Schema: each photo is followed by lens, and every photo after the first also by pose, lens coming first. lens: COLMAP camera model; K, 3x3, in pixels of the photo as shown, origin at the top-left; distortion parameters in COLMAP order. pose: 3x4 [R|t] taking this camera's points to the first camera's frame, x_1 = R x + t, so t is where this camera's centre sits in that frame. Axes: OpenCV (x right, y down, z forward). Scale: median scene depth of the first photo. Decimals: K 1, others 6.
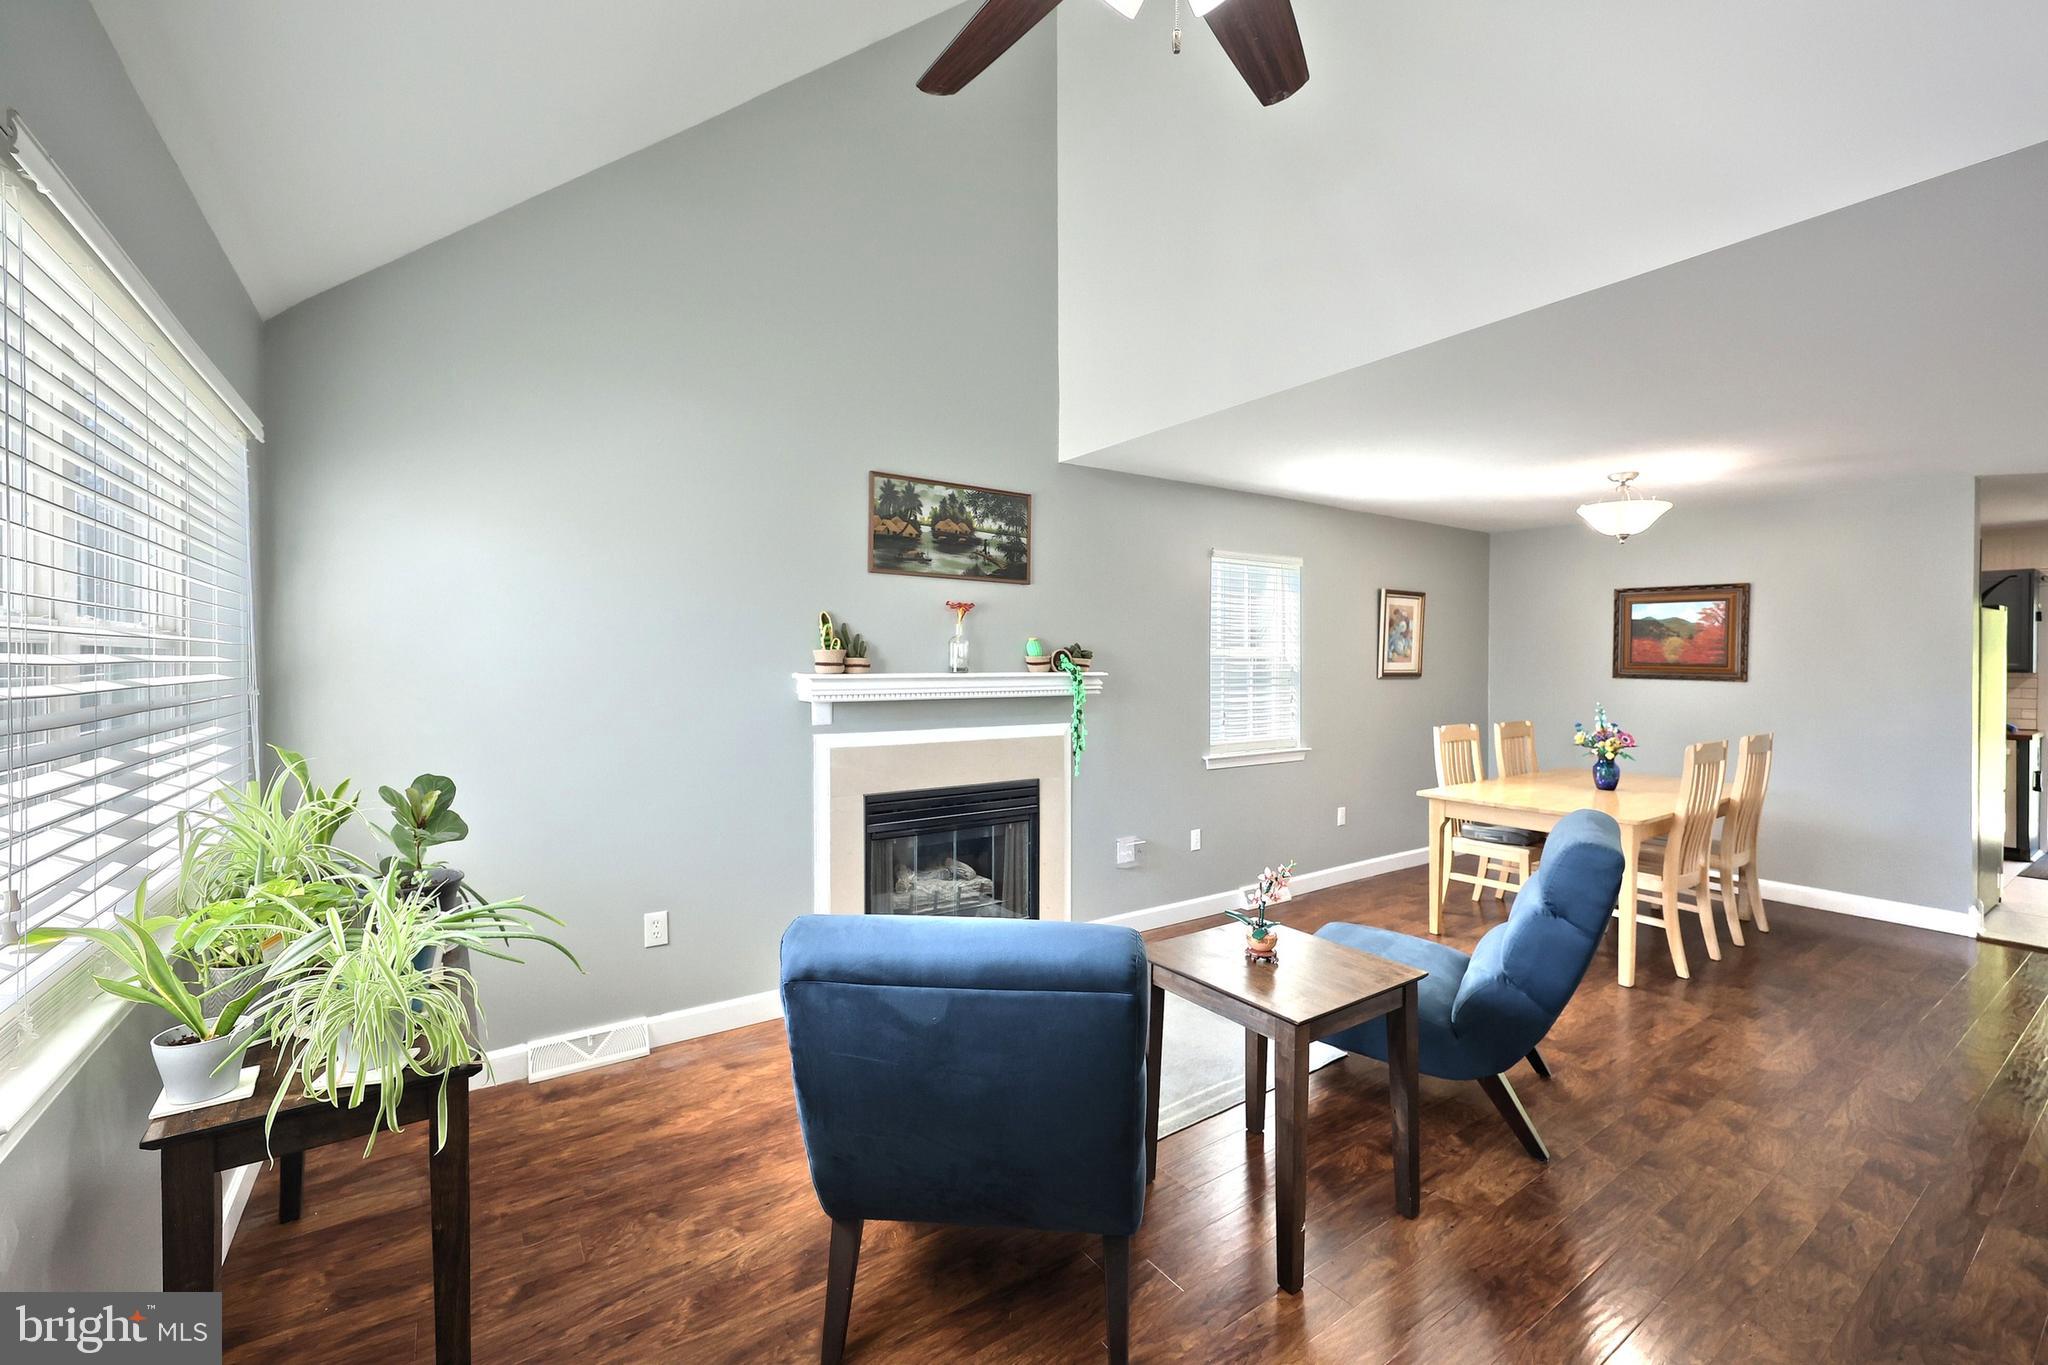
lens RADIAL K [[833.0, 0, 1013.5], [0, 833.0, 675.6], [0, 0, 1]] dist [0.000400, 0.000290]
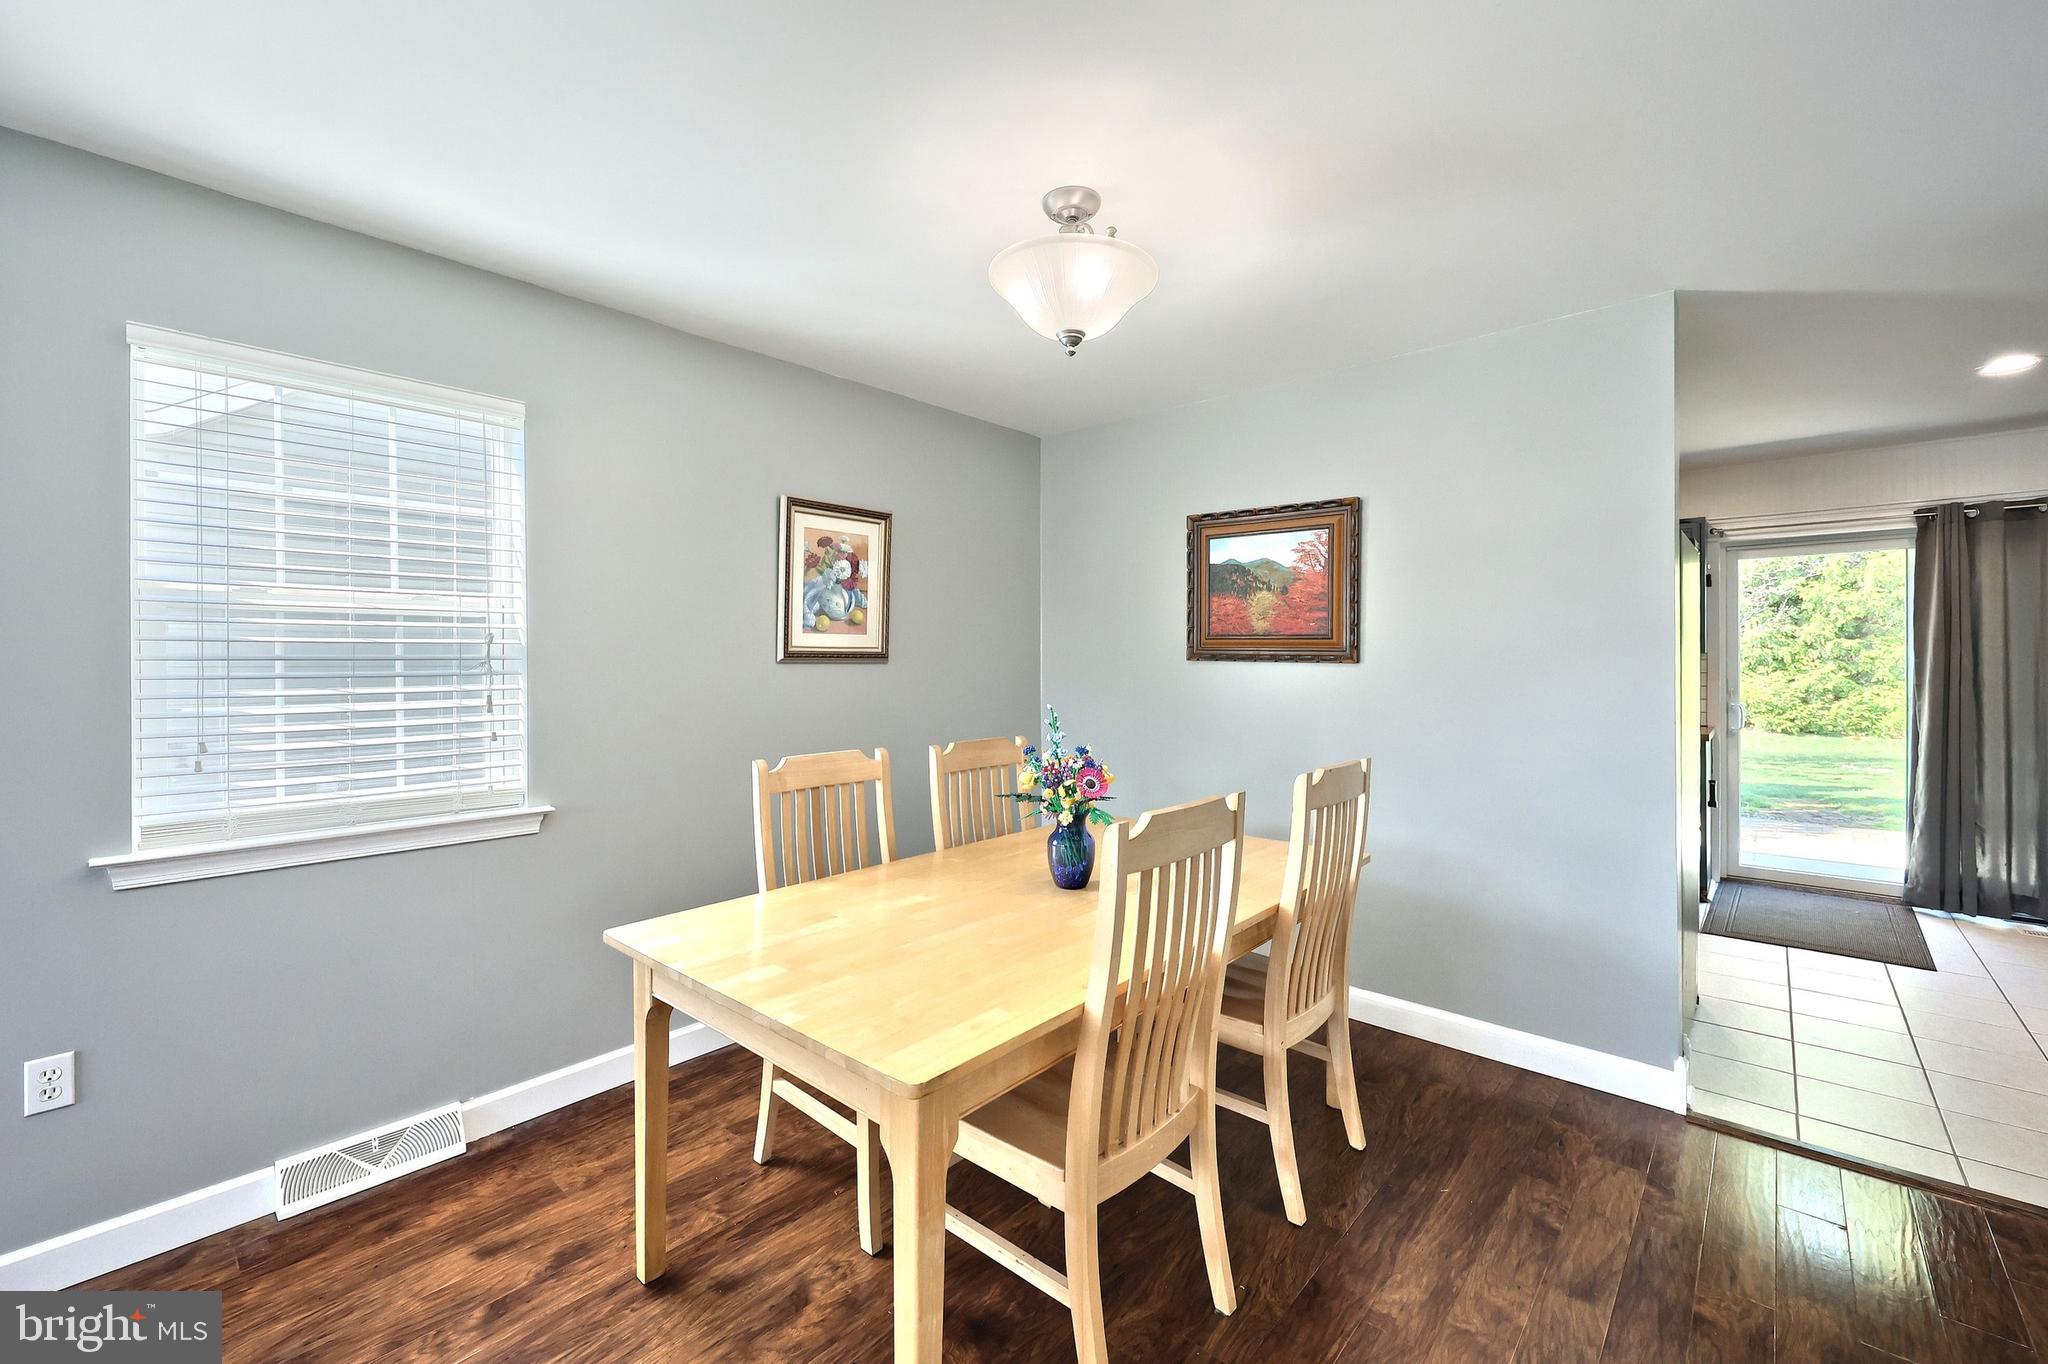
lens RADIAL K [[853.6, 0, 1004.9], [0, 853.6, 665.5], [0, 0, 1]] dist [-0.000666, 0.000160]
pose [[0.971880, -0.004181, 0.235440, 0.476311], [0.006614, 0.999933, -0.009542, 0.012882], [-0.235384, 0.010830, 0.971842, 0.453055]]
